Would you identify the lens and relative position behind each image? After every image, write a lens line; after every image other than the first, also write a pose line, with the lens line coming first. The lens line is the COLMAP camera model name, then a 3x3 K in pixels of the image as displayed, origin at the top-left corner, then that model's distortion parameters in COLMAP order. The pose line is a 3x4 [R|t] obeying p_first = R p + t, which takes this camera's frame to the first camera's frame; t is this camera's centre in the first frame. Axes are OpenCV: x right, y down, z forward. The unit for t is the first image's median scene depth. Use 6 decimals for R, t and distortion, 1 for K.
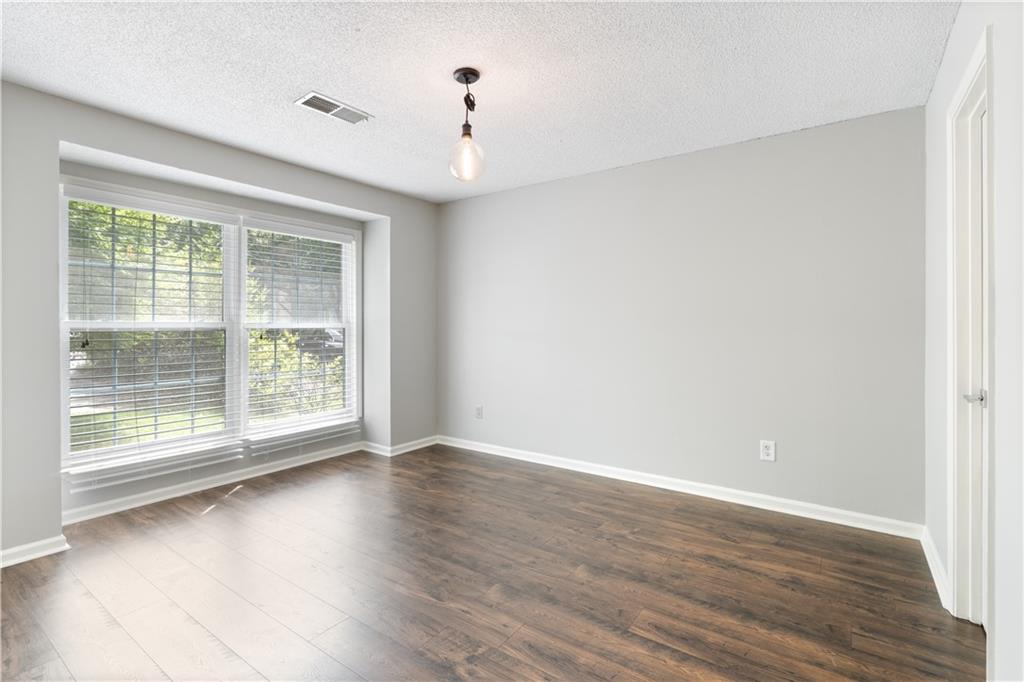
lens RADIAL K [[474.7, 0, 513.0], [0, 474.7, 333.8], [0, 0, 1]] dist [-0.005641, 0.000889]
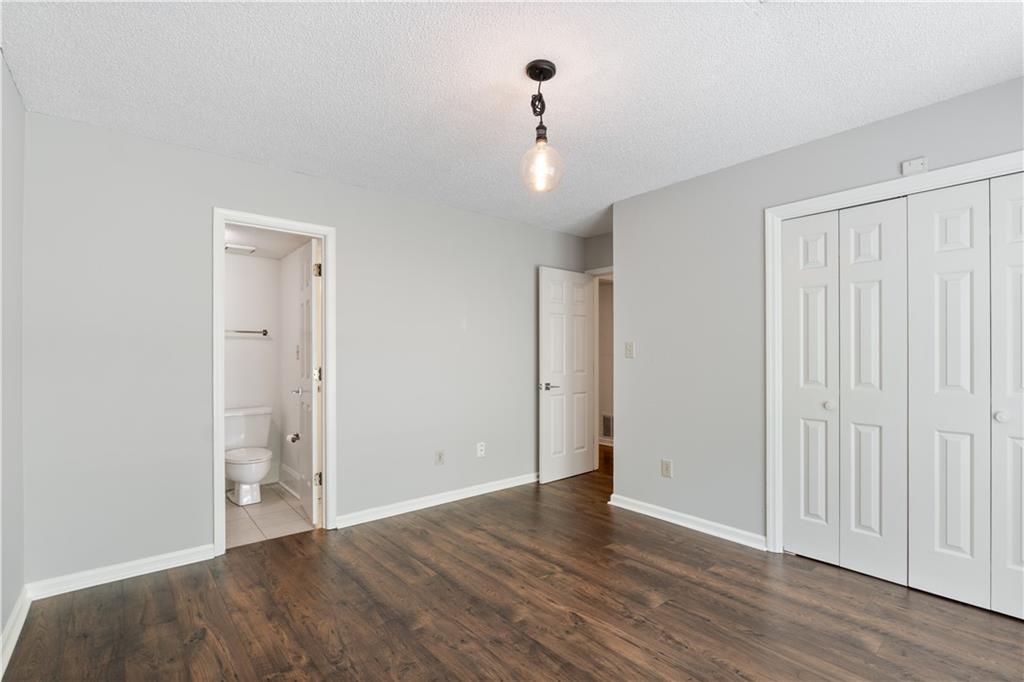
lens RADIAL K [[474.7, 0, 511.5], [0, 474.7, 345.6], [0, 0, 1]] dist [-0.005641, 0.000889]
pose [[-0.966150, 0.009338, 0.257813, -0.275680], [0.010439, 0.999941, 0.002901, -0.039194], [-0.257771, 0.005494, -0.966191, 1.901540]]
